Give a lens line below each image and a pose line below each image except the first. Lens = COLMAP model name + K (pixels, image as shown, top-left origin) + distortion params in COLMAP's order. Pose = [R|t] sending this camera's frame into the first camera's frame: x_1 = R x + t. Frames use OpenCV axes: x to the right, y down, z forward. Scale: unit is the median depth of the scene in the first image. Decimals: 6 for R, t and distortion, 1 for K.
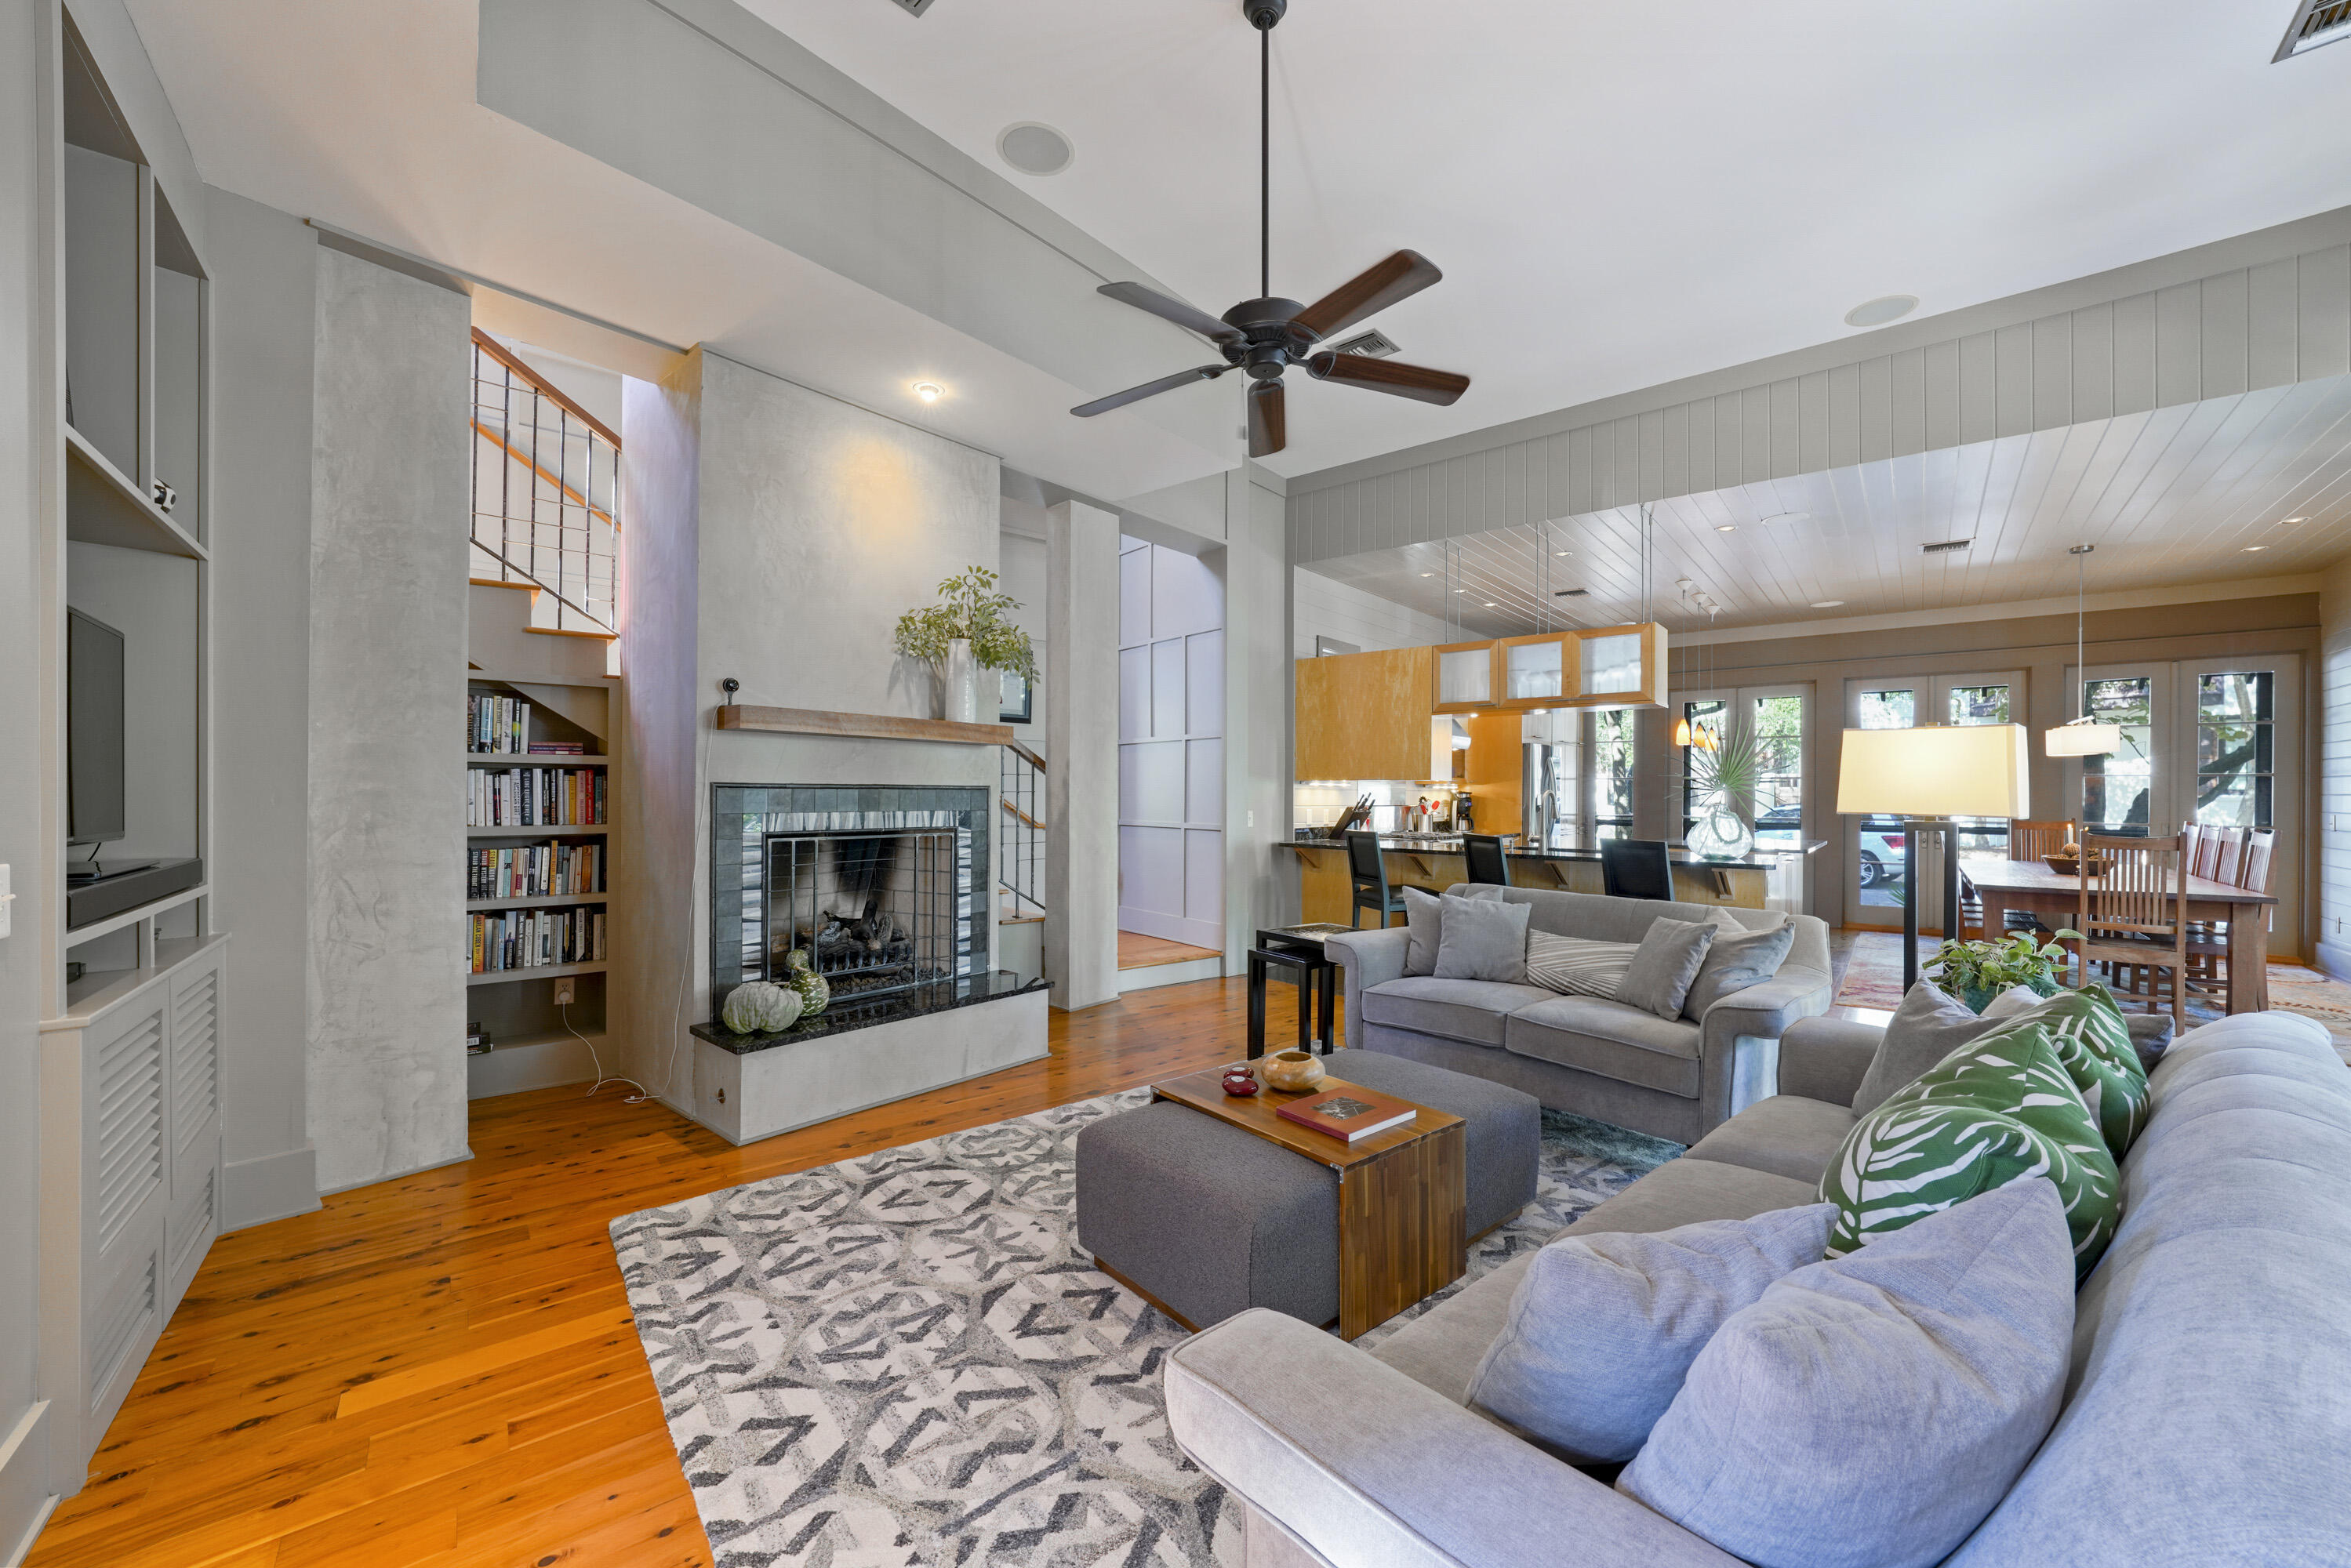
lens RADIAL K [[899.7, 0, 1176.1], [0, 899.7, 792.0], [0, 0, 1]] dist [-0.007170, -0.000035]
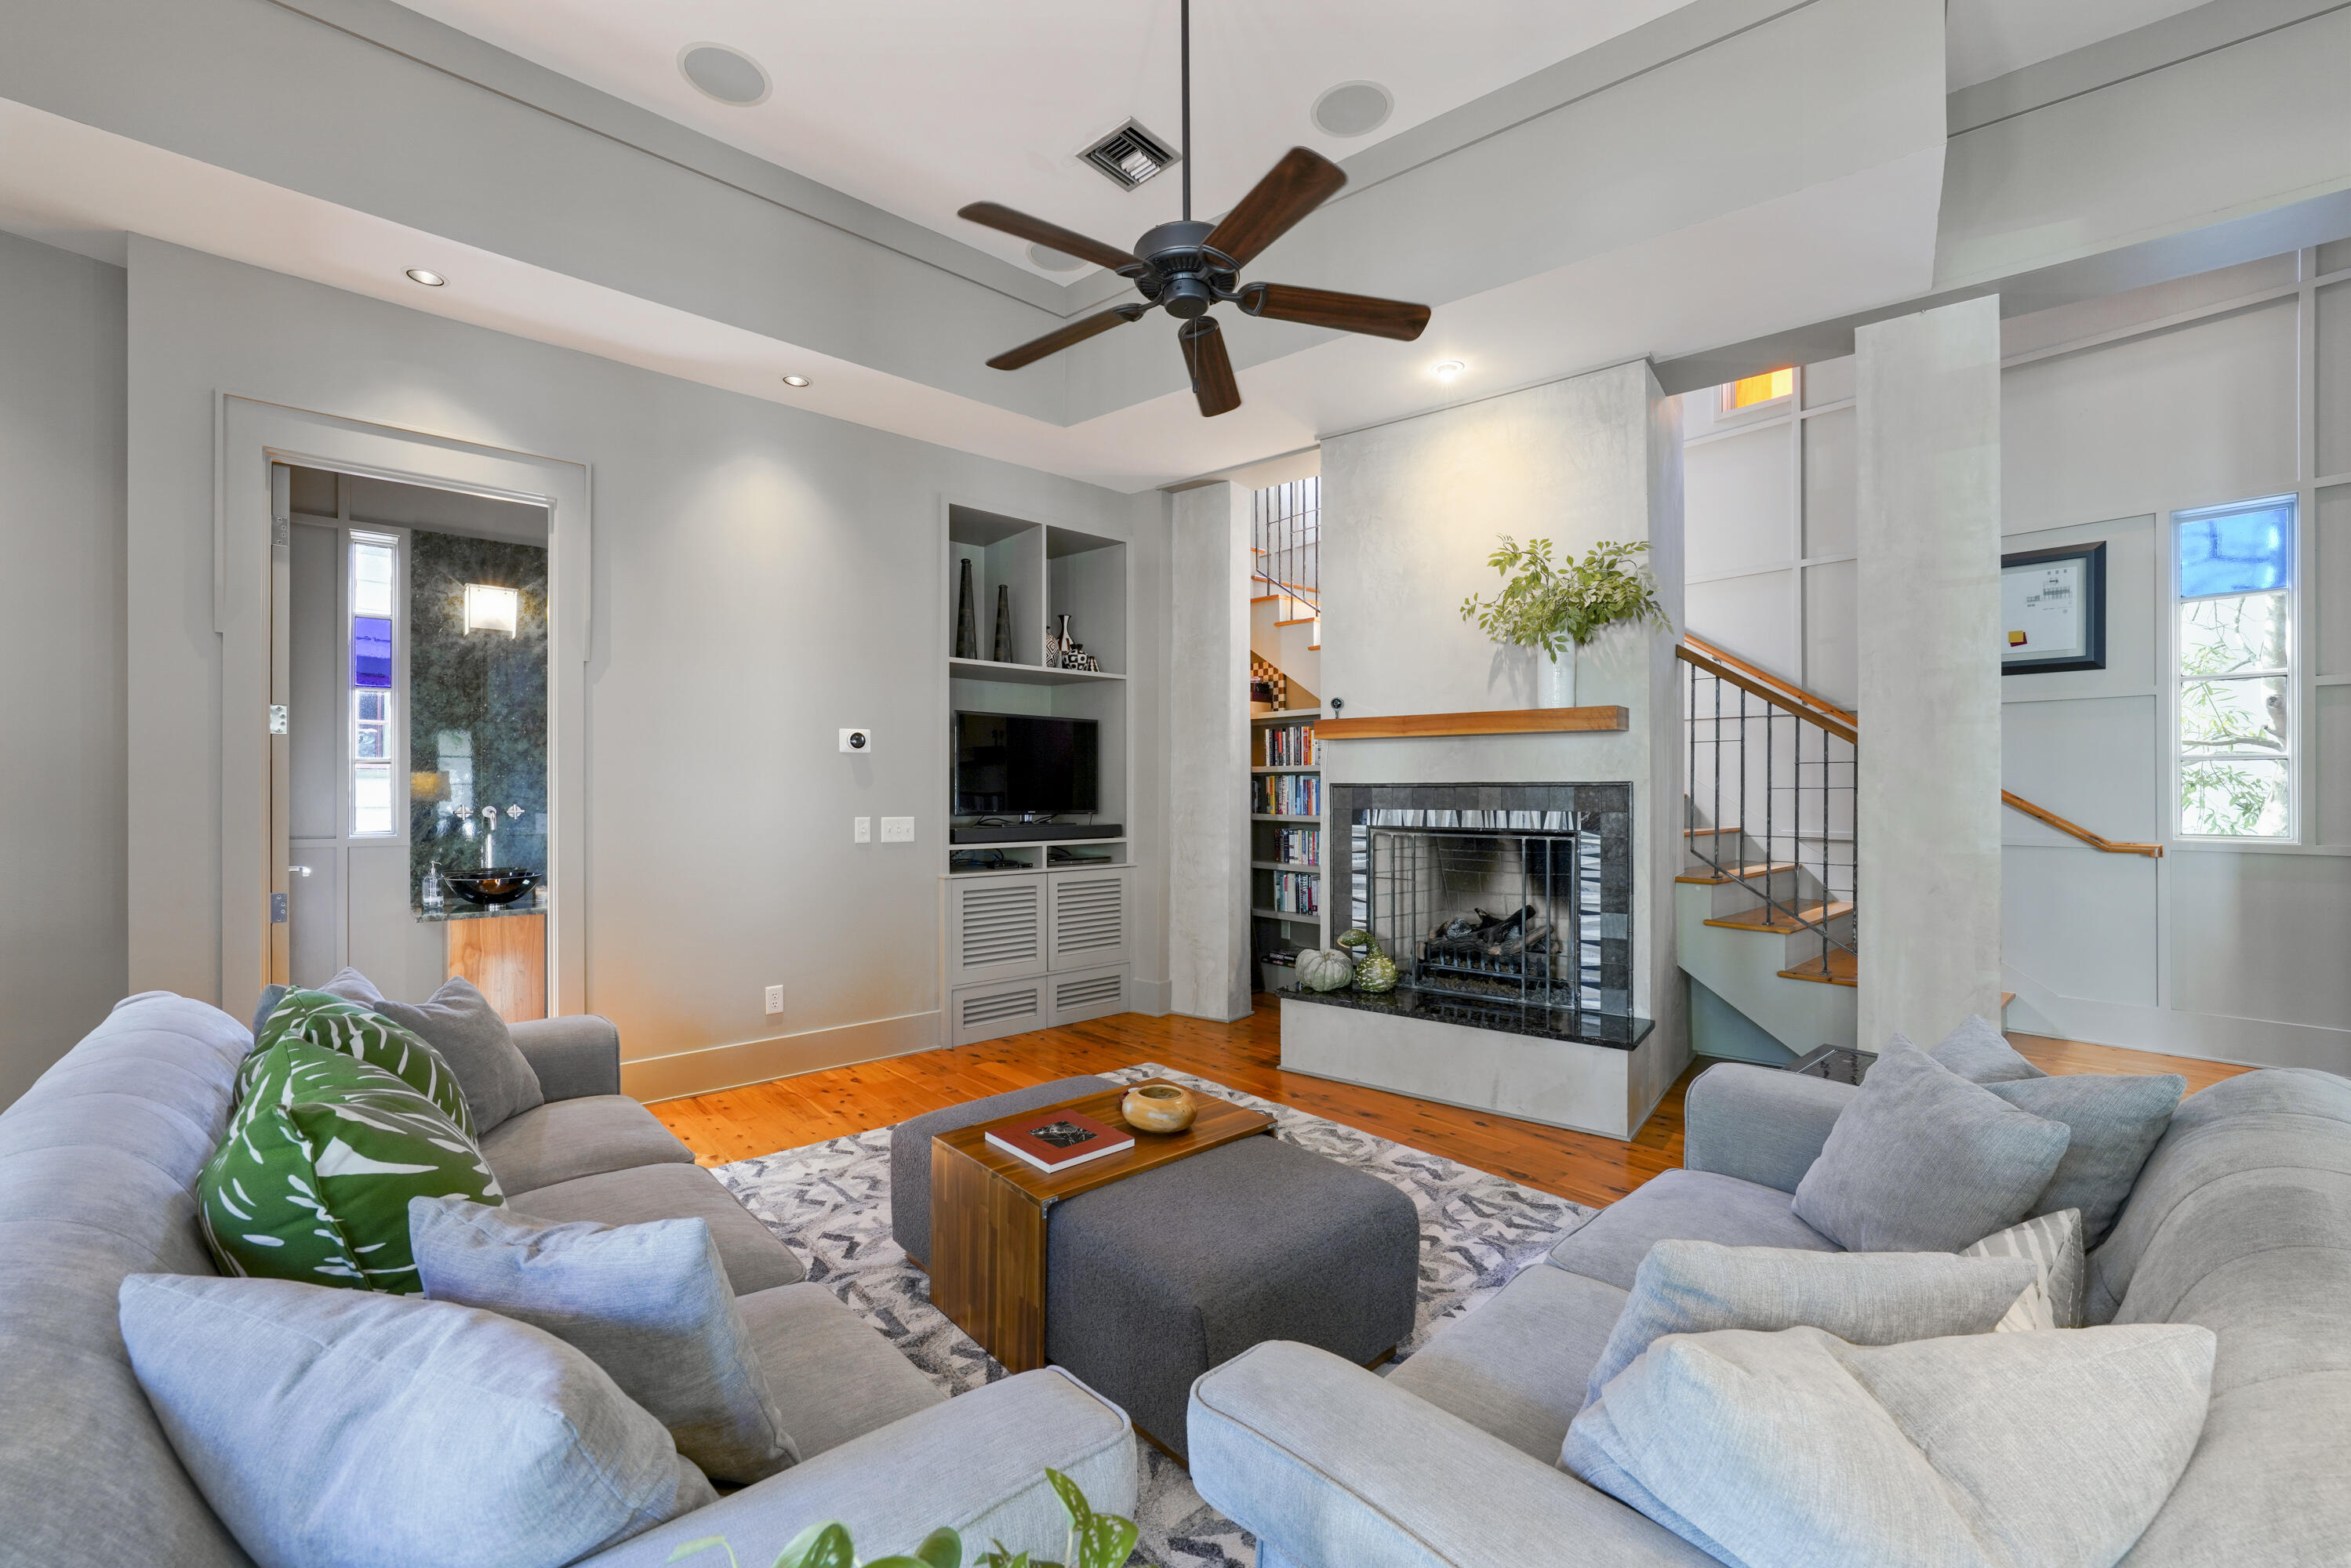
lens RADIAL K [[960.7, 0, 1175.5], [0, 960.7, 784.0], [0, 0, 1]] dist [-0.000856, -0.000020]
pose [[0.036325, -0.009055, -0.999299, 0.750760], [0.005724, 0.999944, -0.008853, 0.000679], [0.999324, -0.005399, 0.036375, 0.689547]]
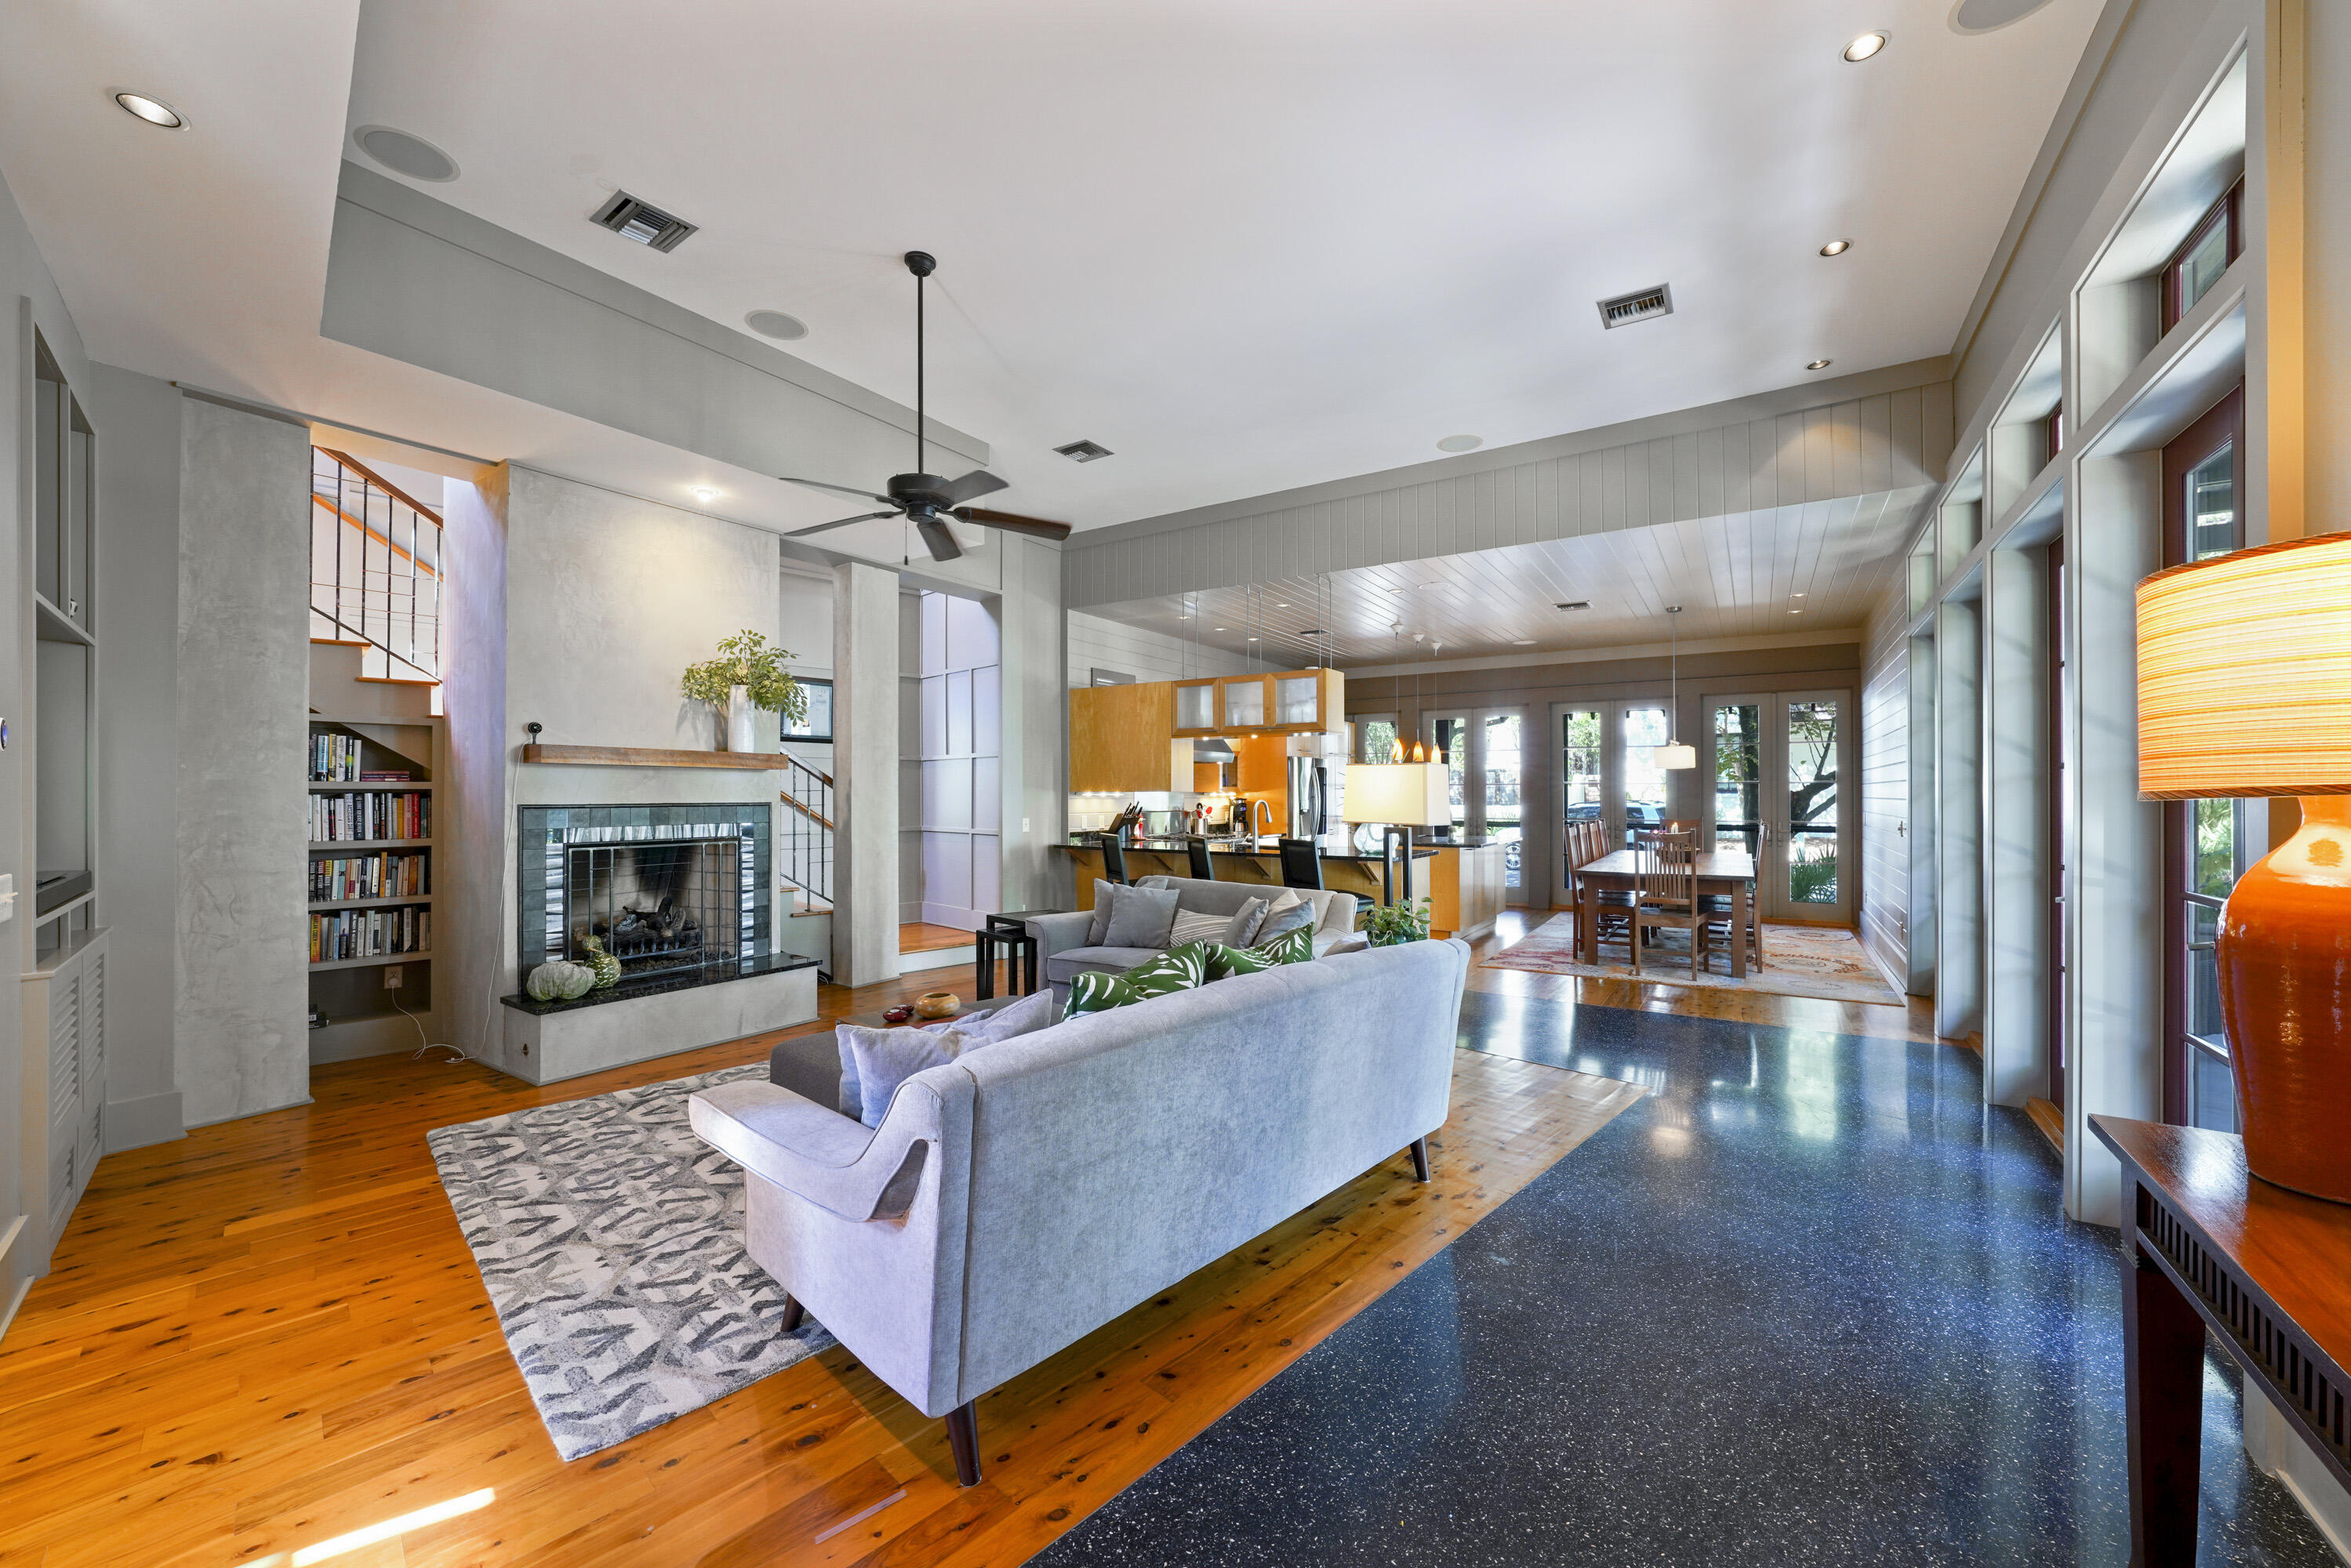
lens RADIAL K [[903.2, 0, 1165.7], [0, 903.2, 788.3], [0, 0, 1]] dist [-0.001130, 0.000501]
pose [[0.994480, -0.005463, 0.104785, 0.240555], [0.005890, 0.999976, -0.003767, -0.022155], [-0.104762, 0.004363, 0.994488, -0.339457]]
